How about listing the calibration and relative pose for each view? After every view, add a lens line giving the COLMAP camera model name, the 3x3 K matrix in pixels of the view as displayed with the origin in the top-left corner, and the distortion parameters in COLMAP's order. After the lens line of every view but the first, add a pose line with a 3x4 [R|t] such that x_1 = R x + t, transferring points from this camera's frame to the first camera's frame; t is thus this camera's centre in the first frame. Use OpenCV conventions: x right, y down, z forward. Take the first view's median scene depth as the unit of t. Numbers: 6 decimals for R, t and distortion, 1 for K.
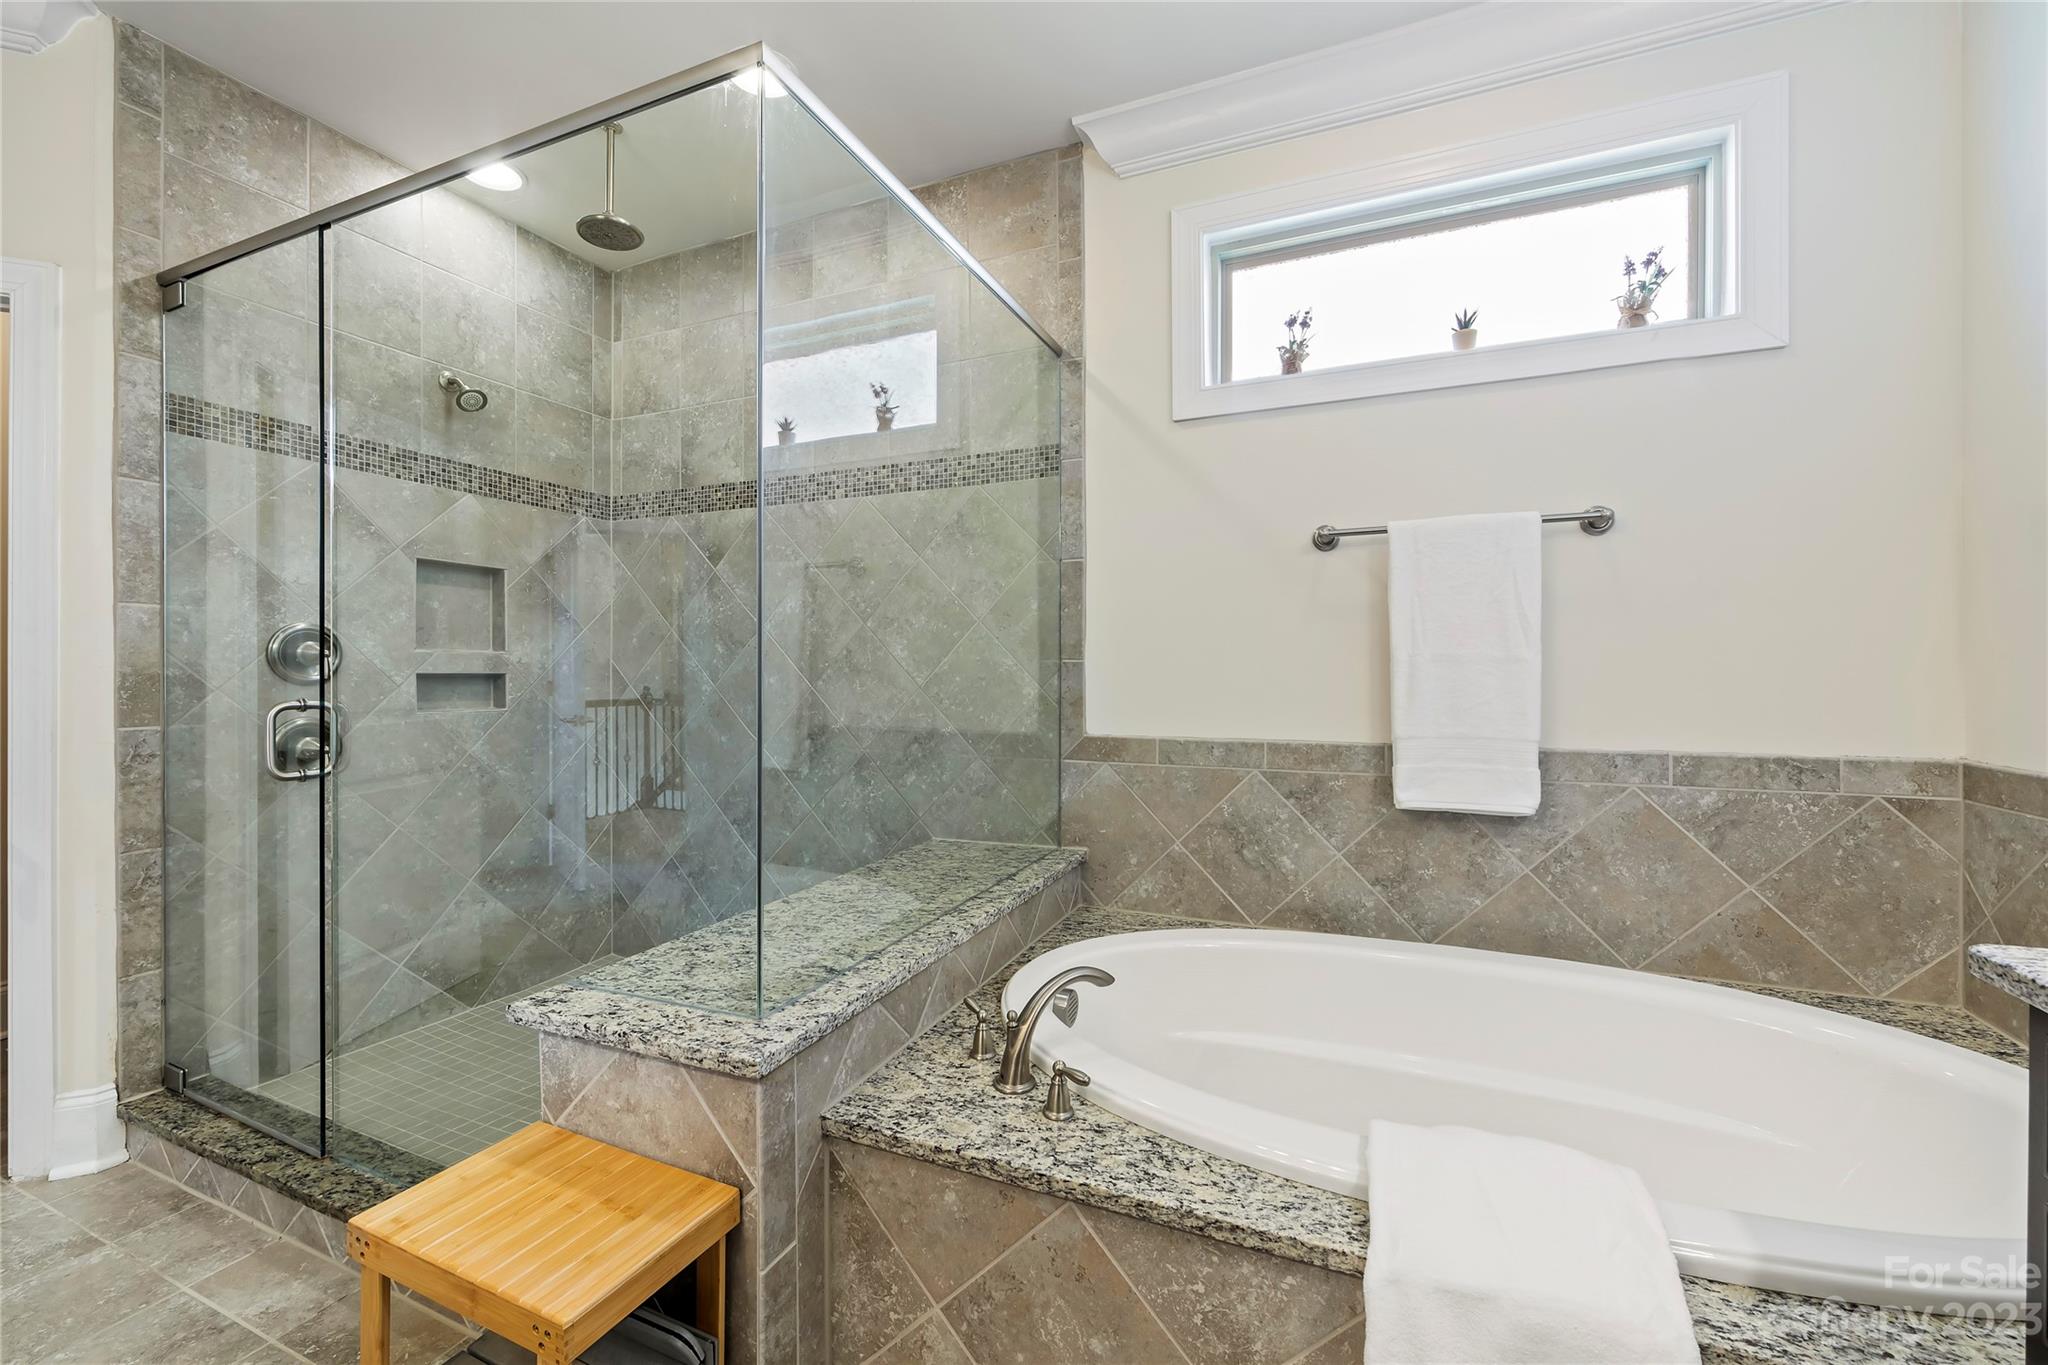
lens RADIAL K [[812.3, 0, 1023.4], [0, 812.3, 687.5], [0, 0, 1]] dist [-0.001536, -0.000388]
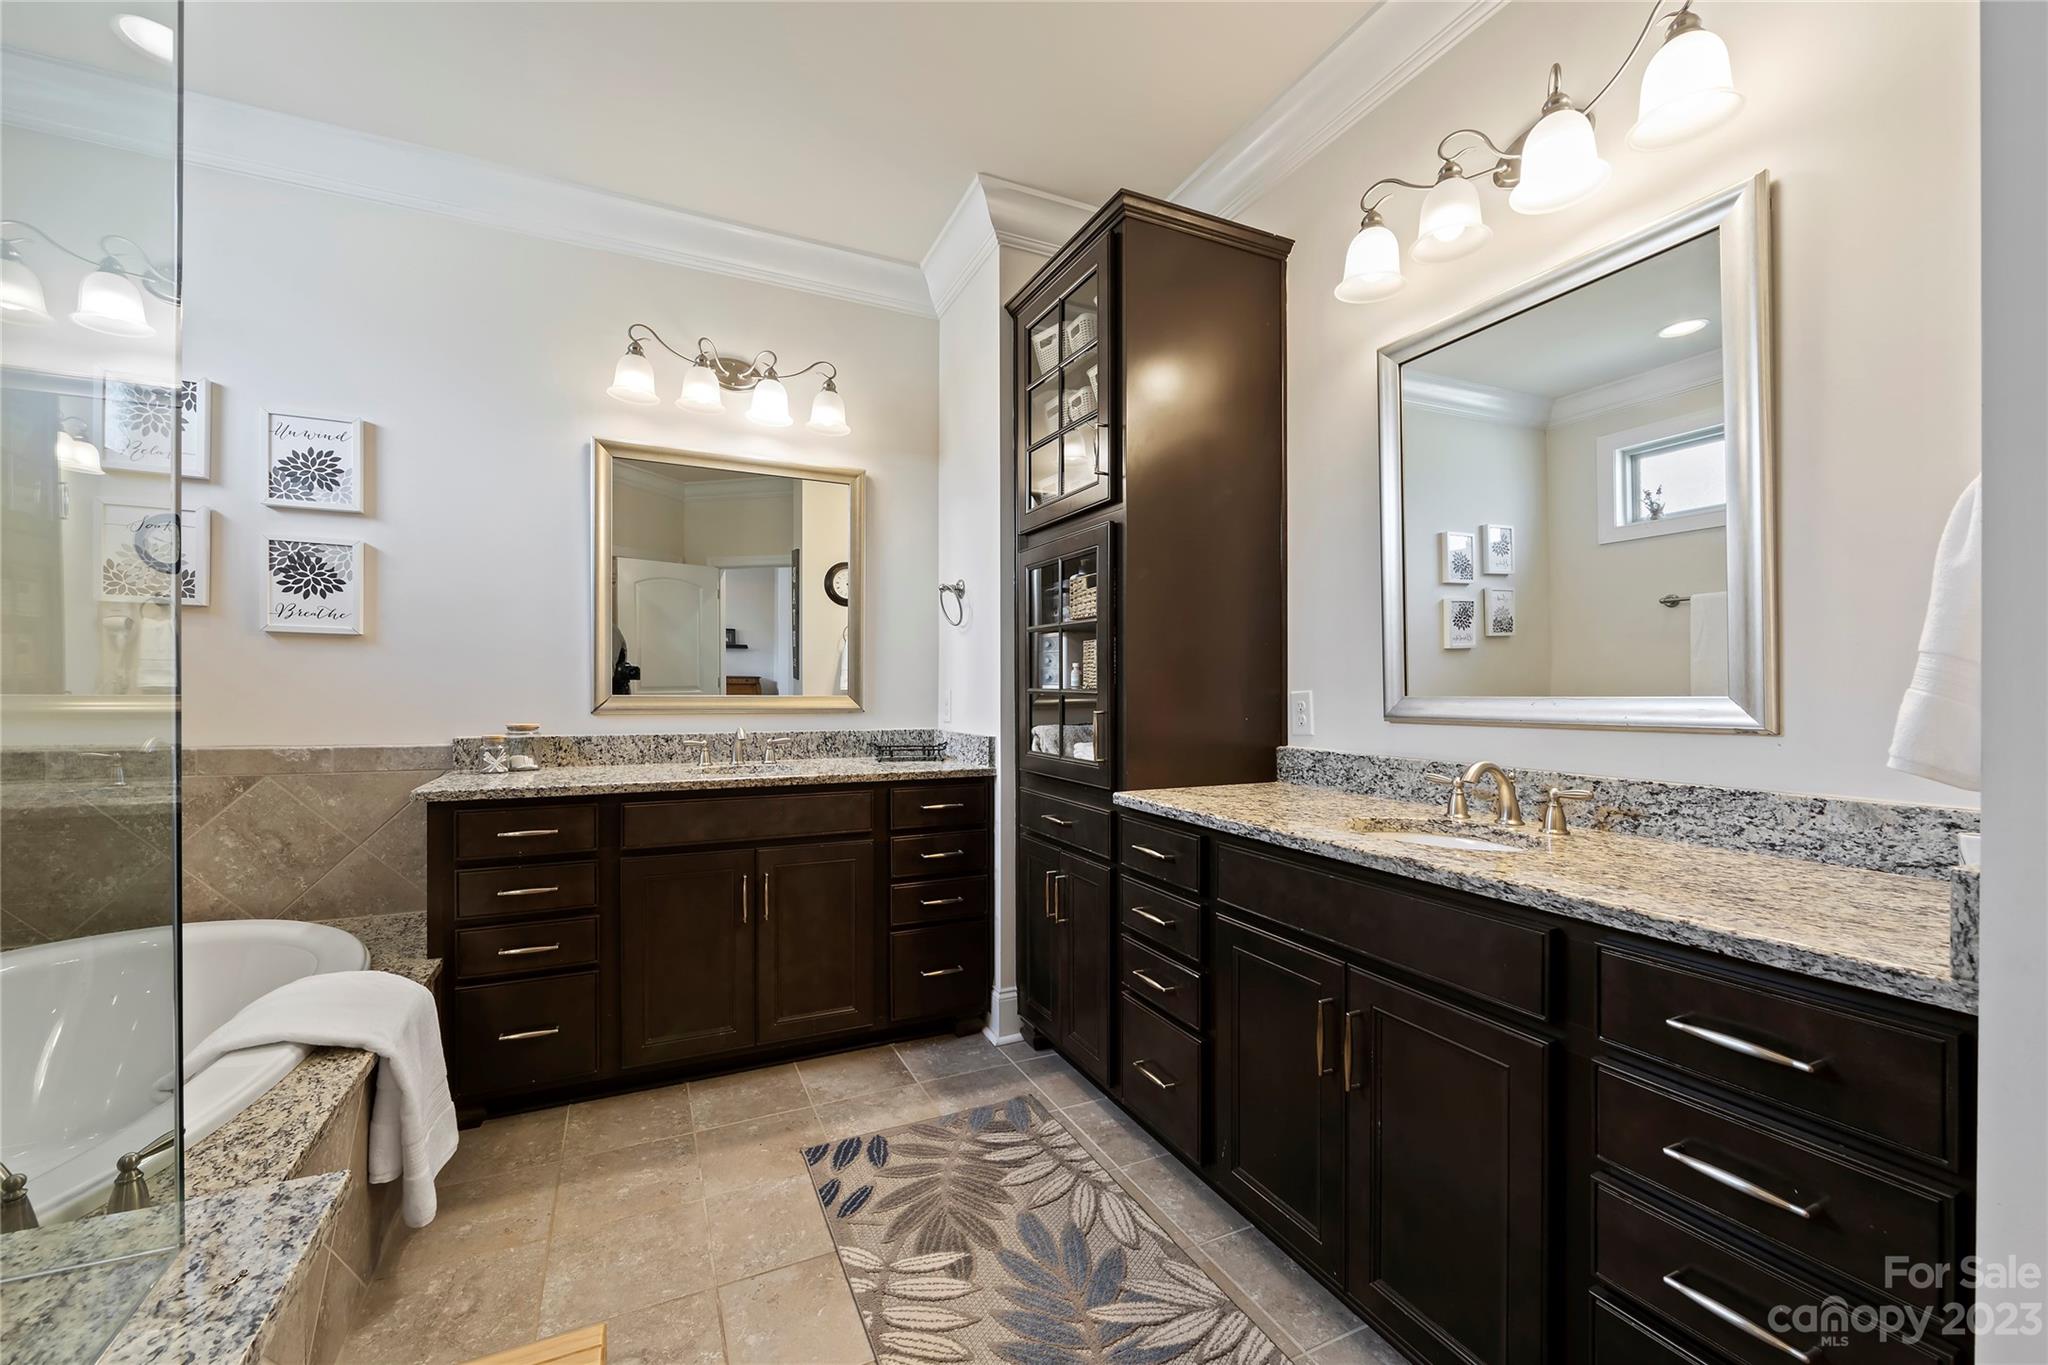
lens RADIAL K [[812.3, 0, 1023.4], [0, 812.3, 687.5], [0, 0, 1]] dist [-0.001536, -0.000388]
pose [[-0.752665, -0.001987, 0.658401, -1.288765], [0.002936, 0.999975, 0.006375, -0.002480], [-0.658397, 0.006731, -0.752641, 1.133570]]
